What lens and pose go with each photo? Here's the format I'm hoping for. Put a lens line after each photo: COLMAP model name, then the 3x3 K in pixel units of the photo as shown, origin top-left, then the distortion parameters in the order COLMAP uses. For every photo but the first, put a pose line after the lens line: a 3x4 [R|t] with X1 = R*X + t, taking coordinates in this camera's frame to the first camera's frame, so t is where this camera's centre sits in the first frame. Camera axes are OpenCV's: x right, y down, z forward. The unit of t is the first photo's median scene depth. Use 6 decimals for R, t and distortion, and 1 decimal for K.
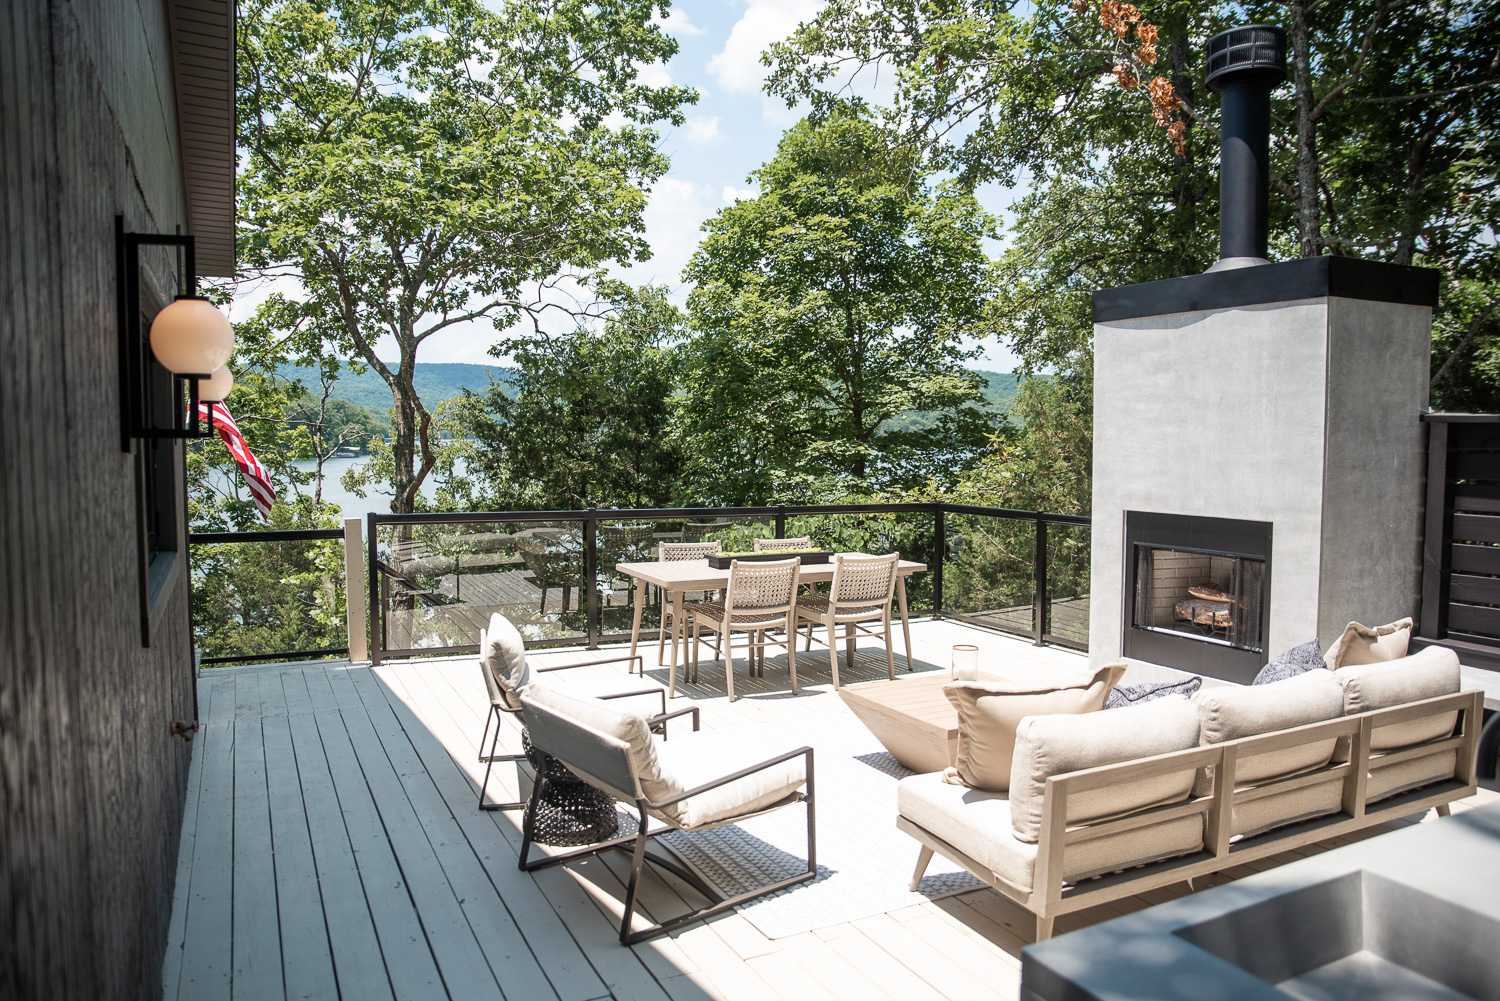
lens RADIAL K [[1046.1, 0, 745.7], [0, 1046.1, 500.8], [0, 0, 1]] dist [-0.002360, 0.001728]
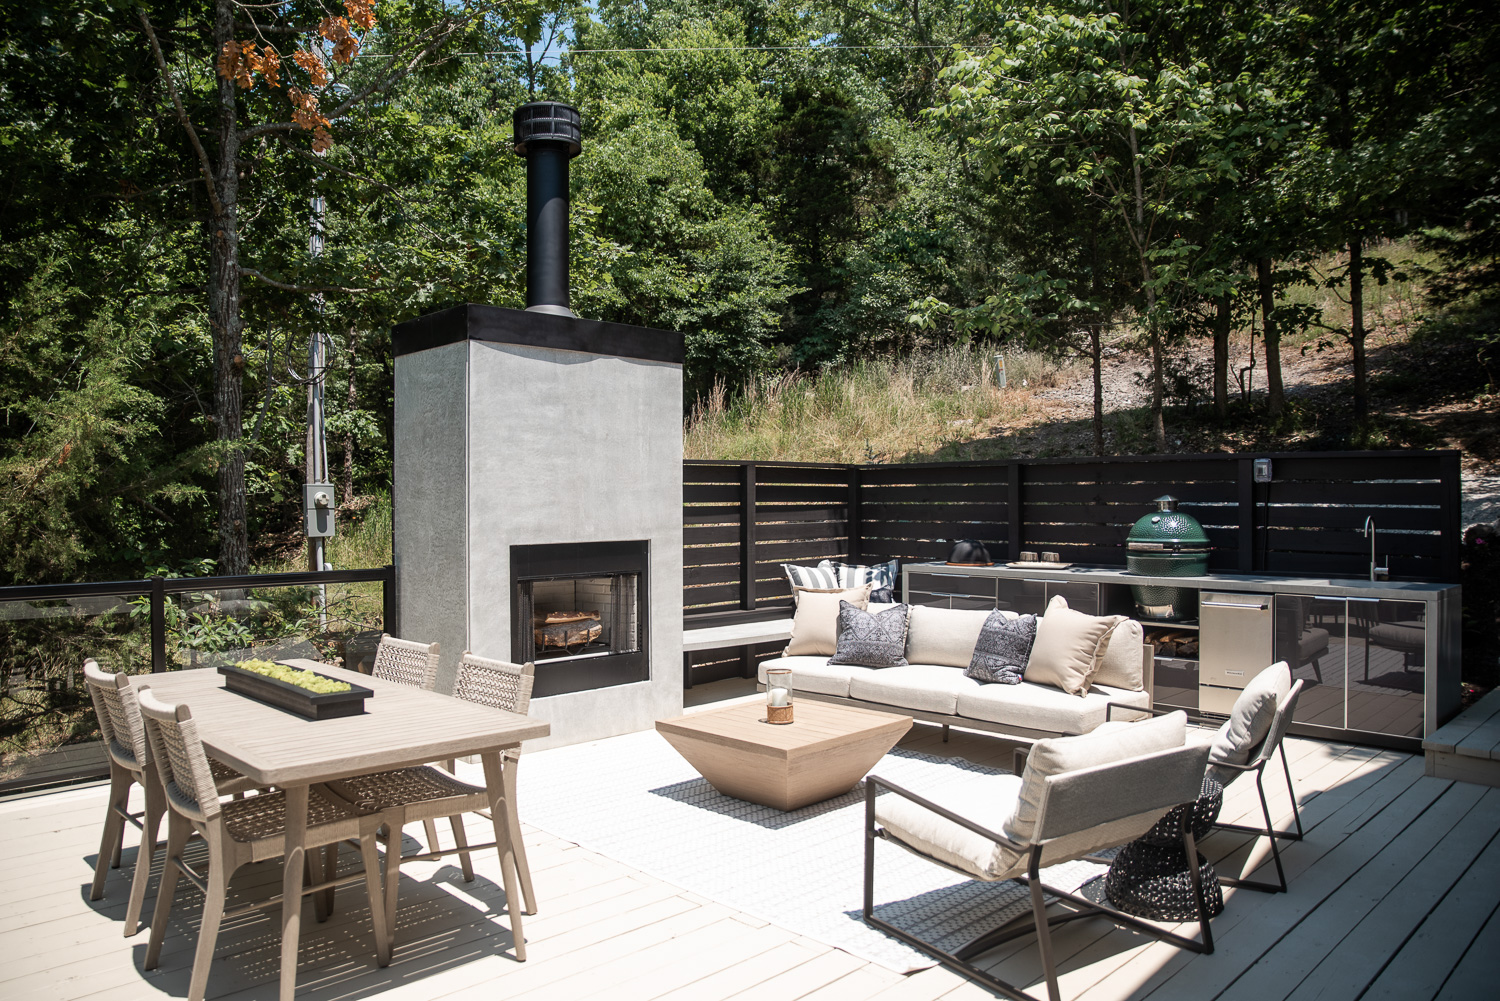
lens RADIAL K [[1046.1, 0, 745.7], [0, 1046.1, 500.8], [0, 0, 1]] dist [-0.002360, 0.001728]
pose [[-0.275857, 0.007633, 0.961168, -0.631379], [0.074841, 0.997103, 0.013561, -0.029092], [-0.958281, 0.075676, -0.275629, 1.106099]]
